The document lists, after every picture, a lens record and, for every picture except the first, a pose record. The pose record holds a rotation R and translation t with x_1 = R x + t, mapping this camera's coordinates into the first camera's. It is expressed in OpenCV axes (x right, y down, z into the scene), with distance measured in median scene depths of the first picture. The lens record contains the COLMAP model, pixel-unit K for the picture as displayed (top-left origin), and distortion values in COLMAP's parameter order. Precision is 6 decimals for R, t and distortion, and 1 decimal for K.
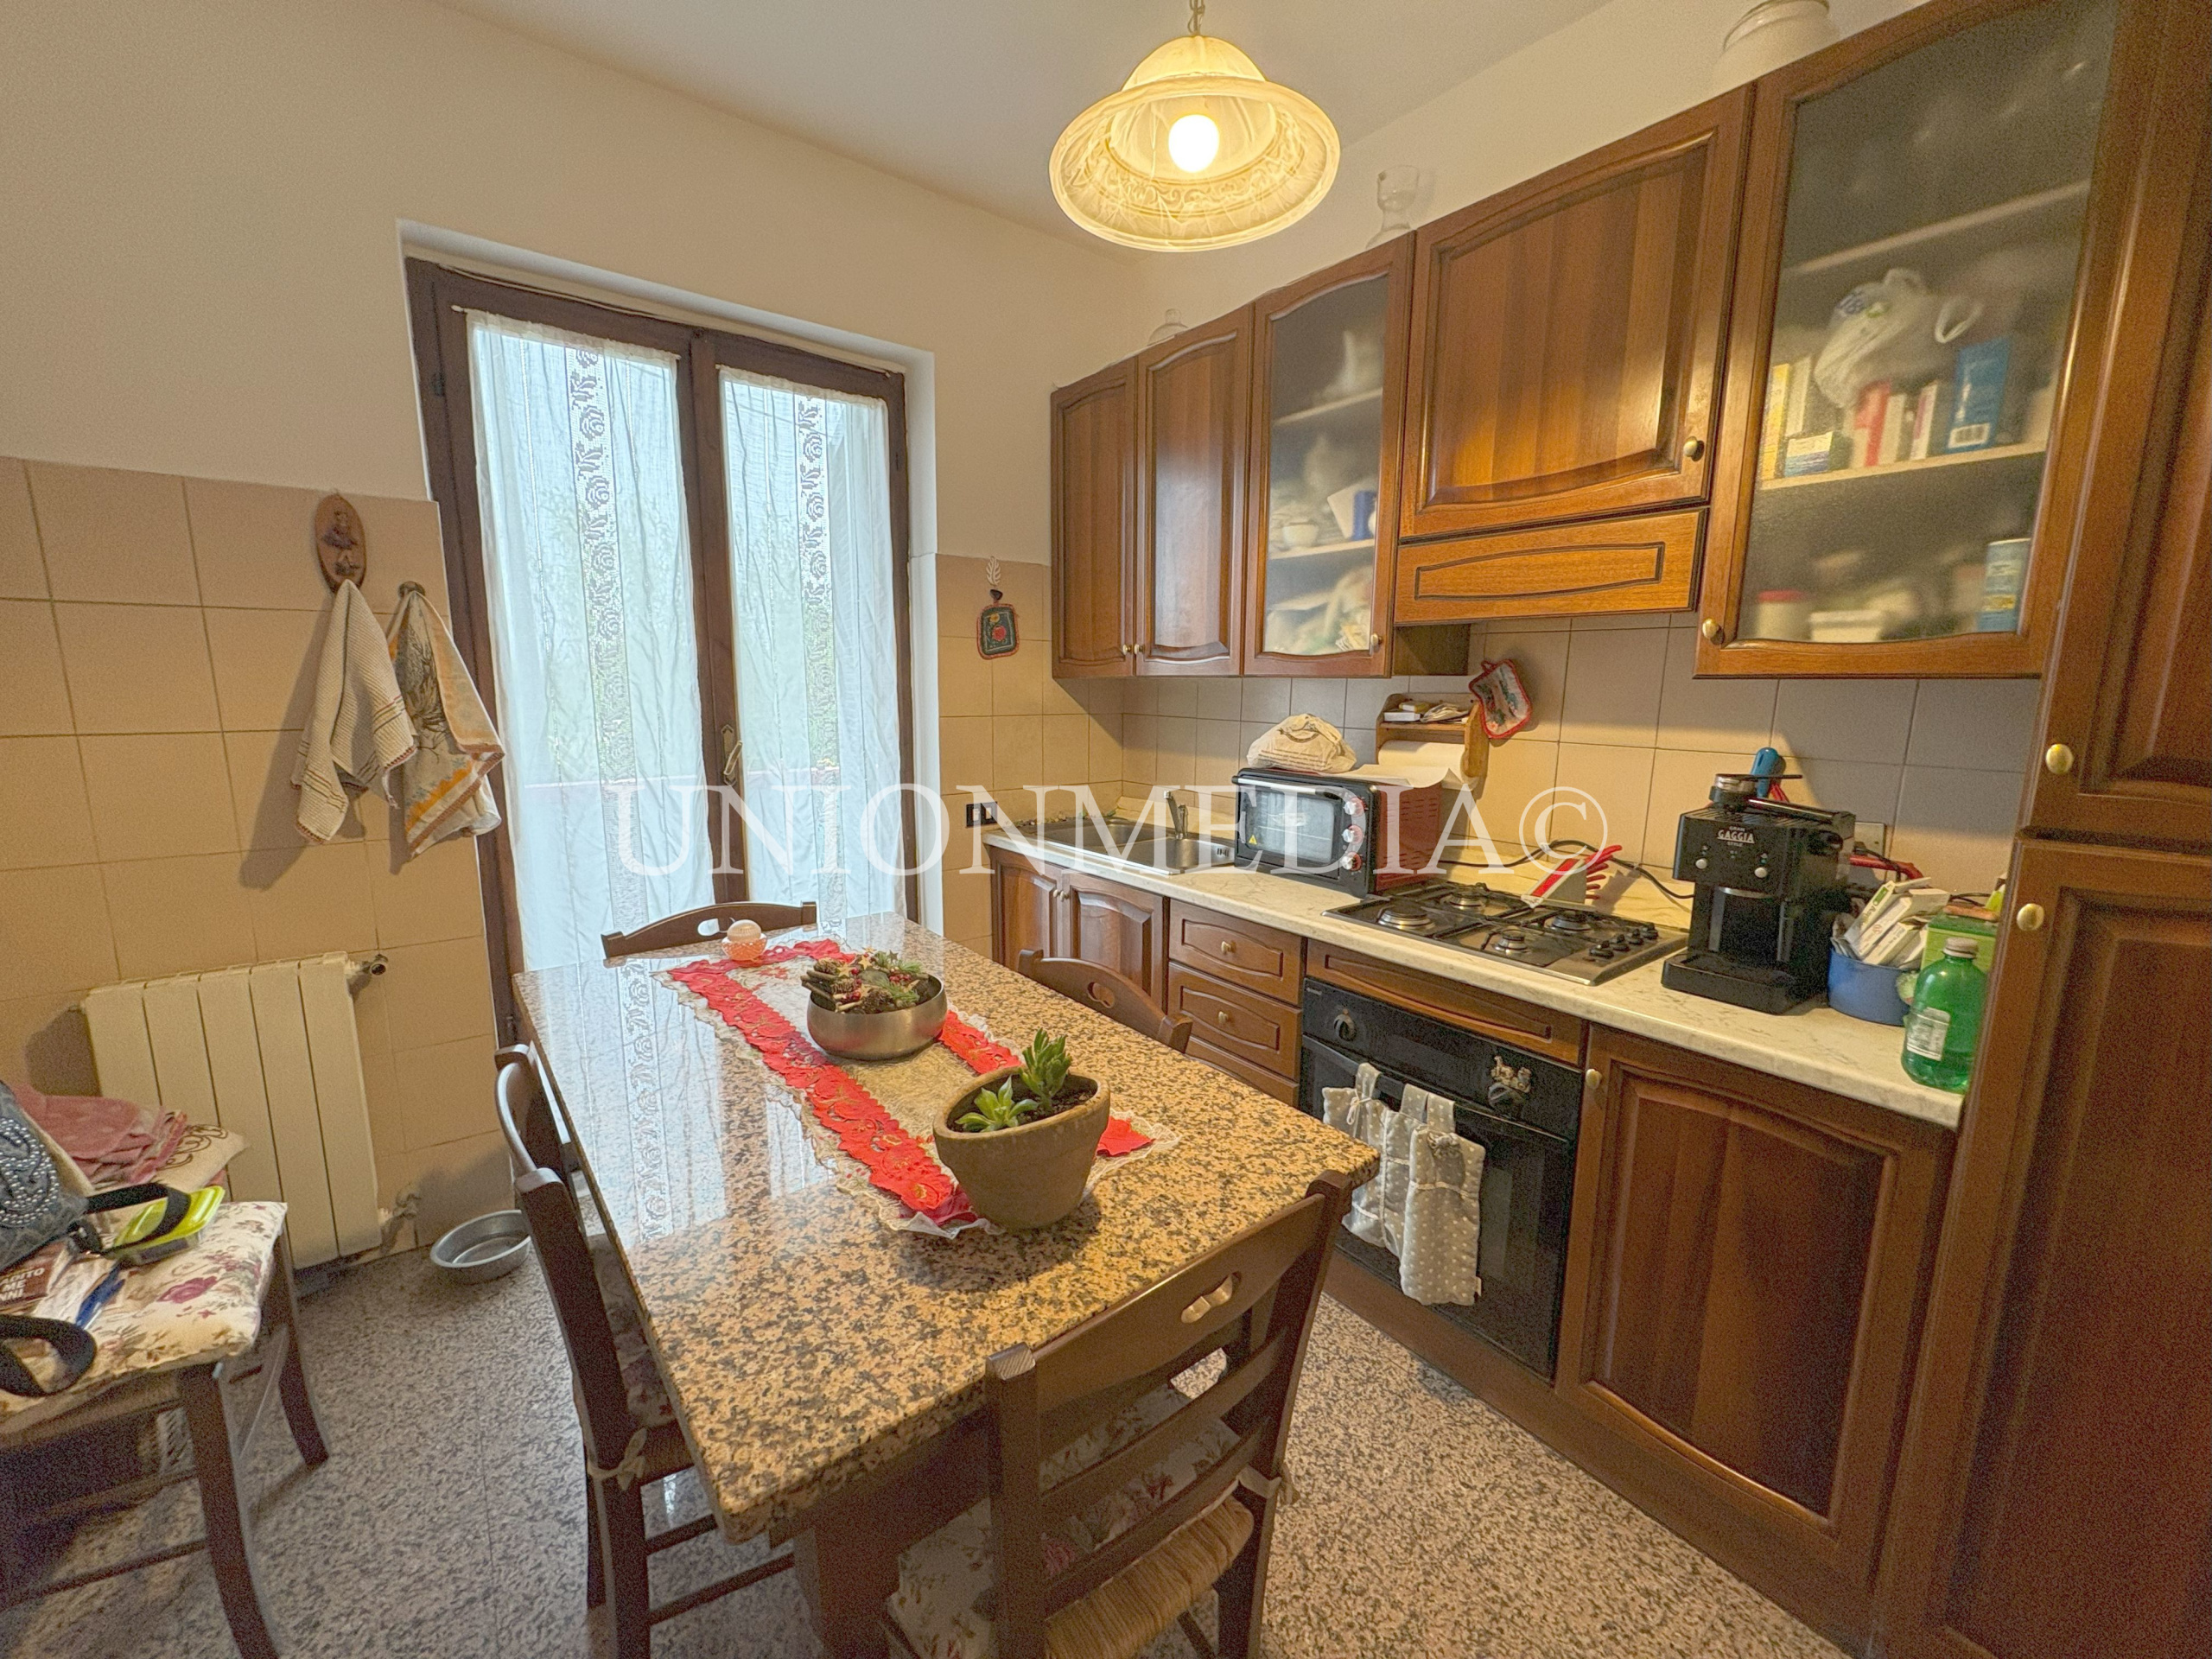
lens RADIAL K [[878.7, 0, 1104.9], [0, 878.7, 826.3], [0, 0, 1]] dist [0.000959, -0.000096]
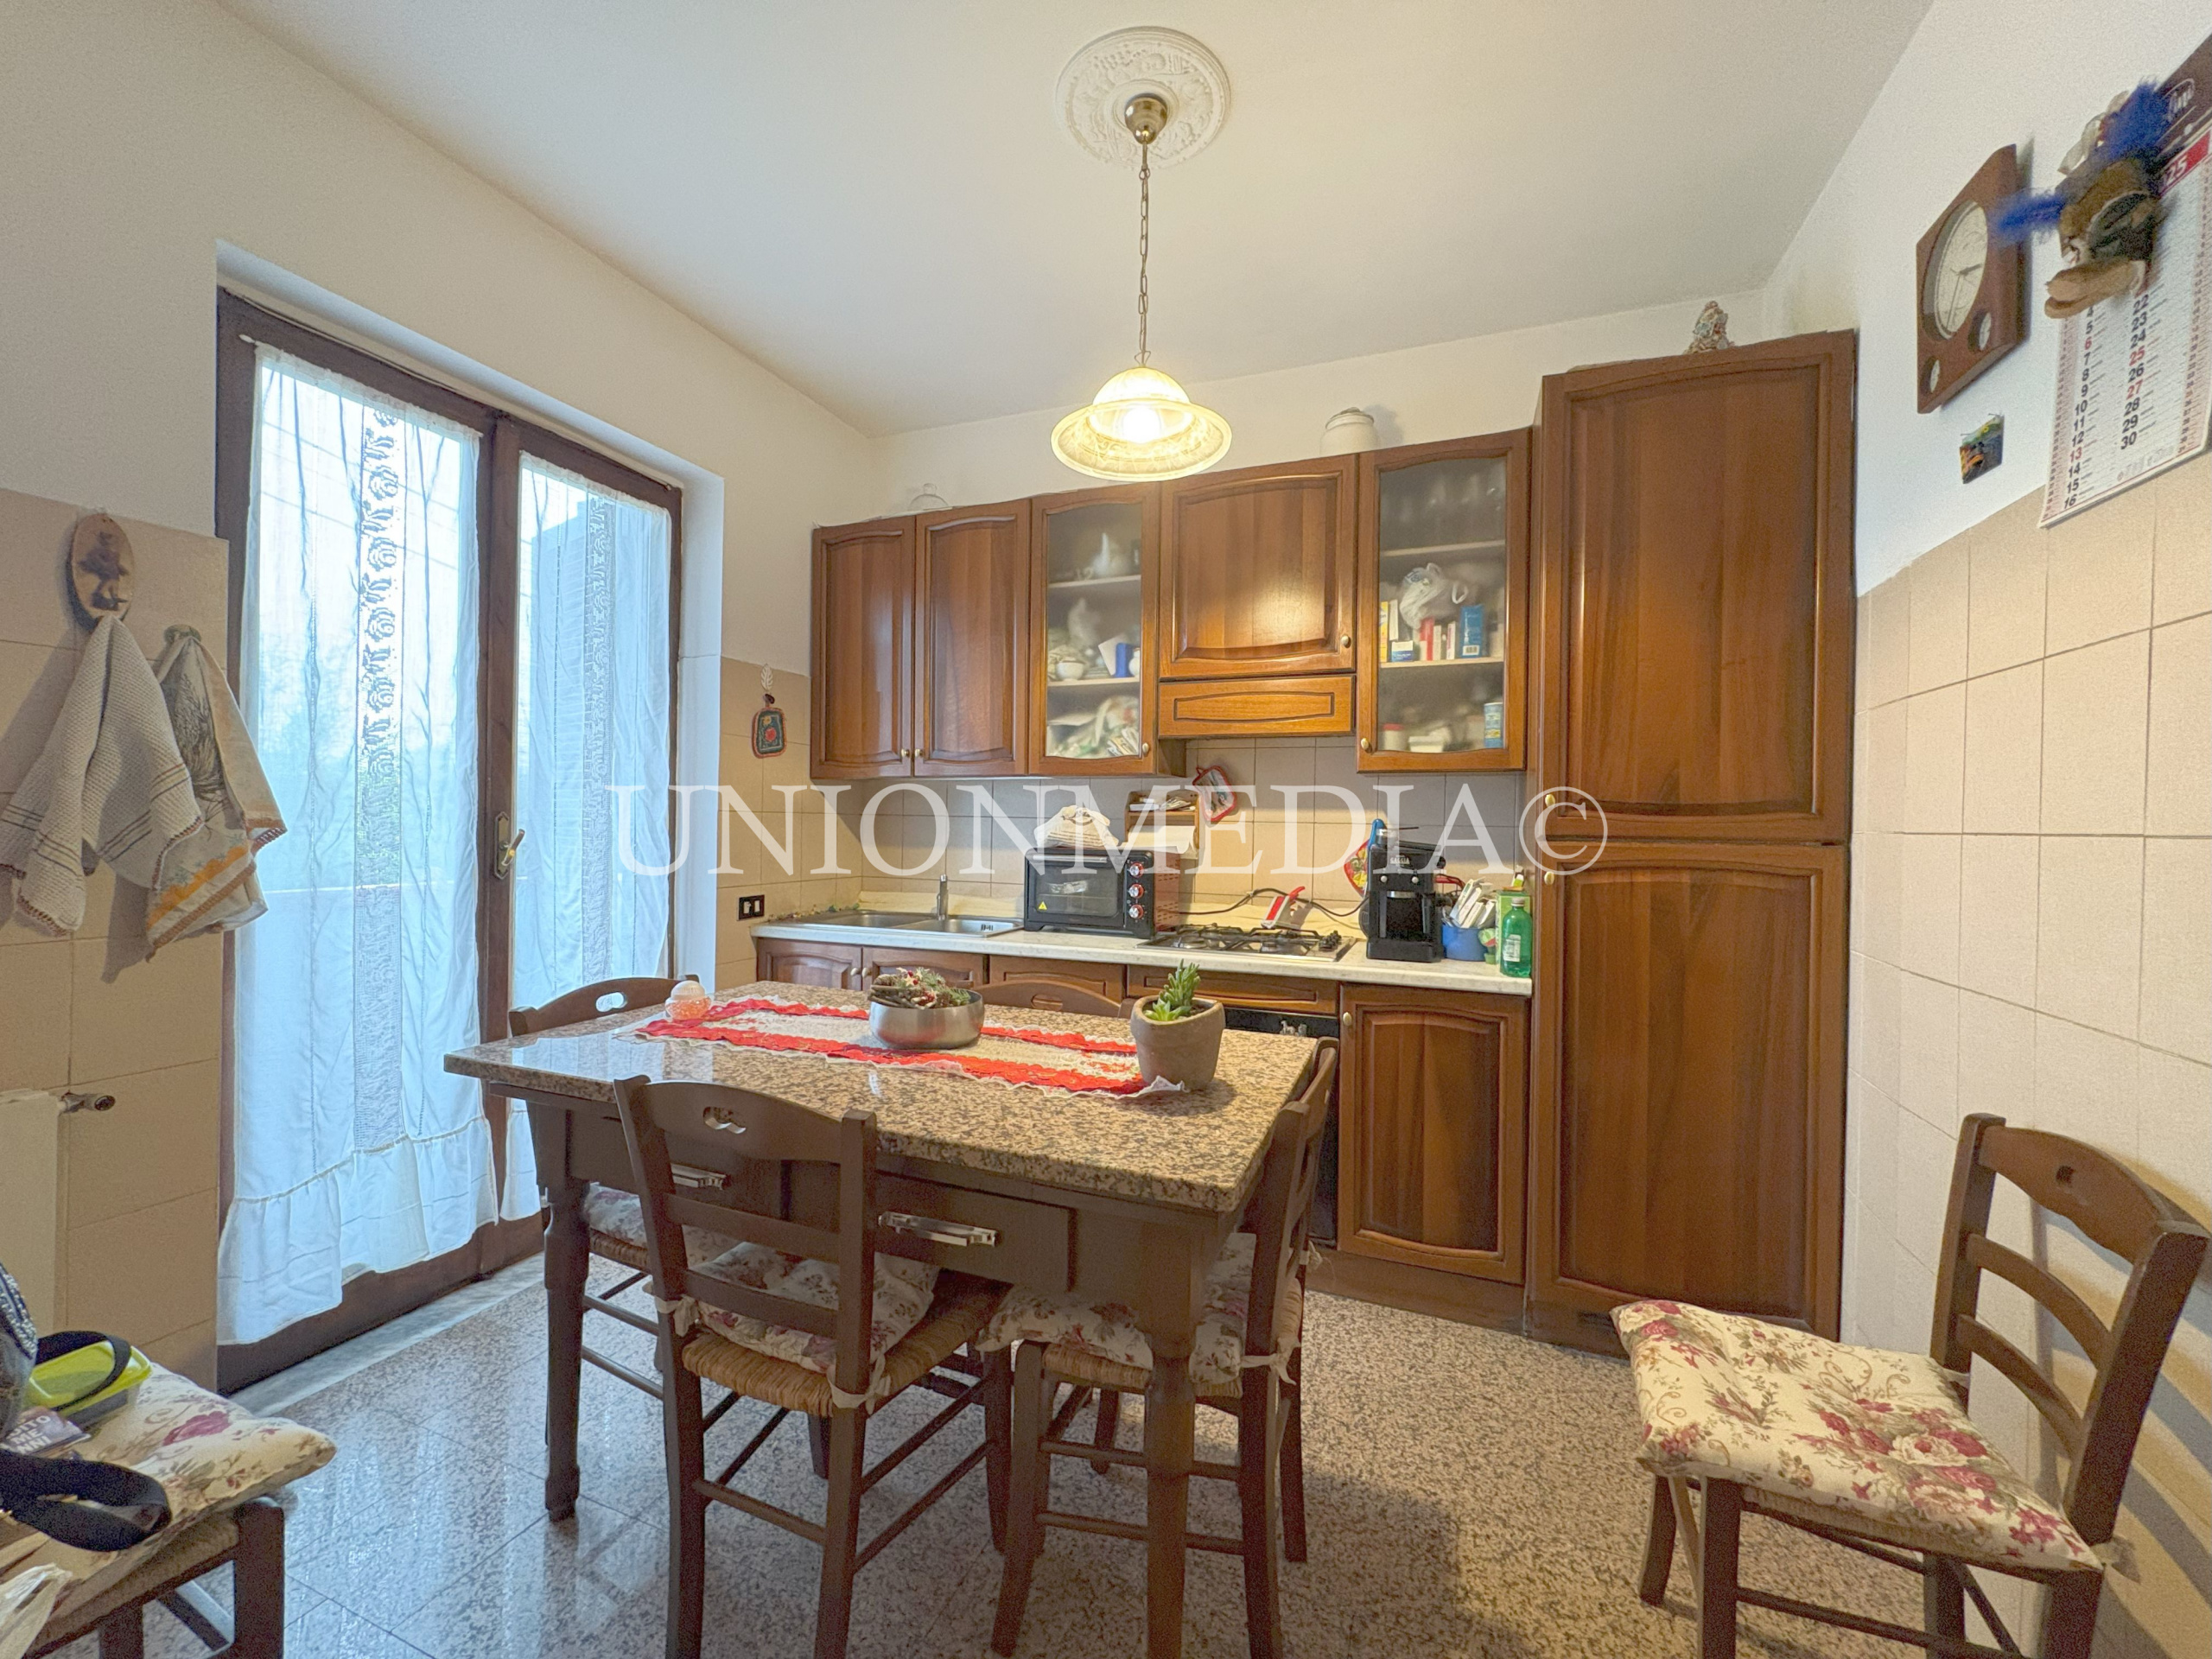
lens RADIAL K [[878.7, 0, 1103.6], [0, 878.7, 828.0], [0, 0, 1]] dist [0.000959, -0.000096]
pose [[0.862600, 0.001035, 0.505885, -0.474985], [0.076493, 0.988233, -0.132452, 0.096496], [-0.500069, 0.152950, 0.852371, -0.133559]]
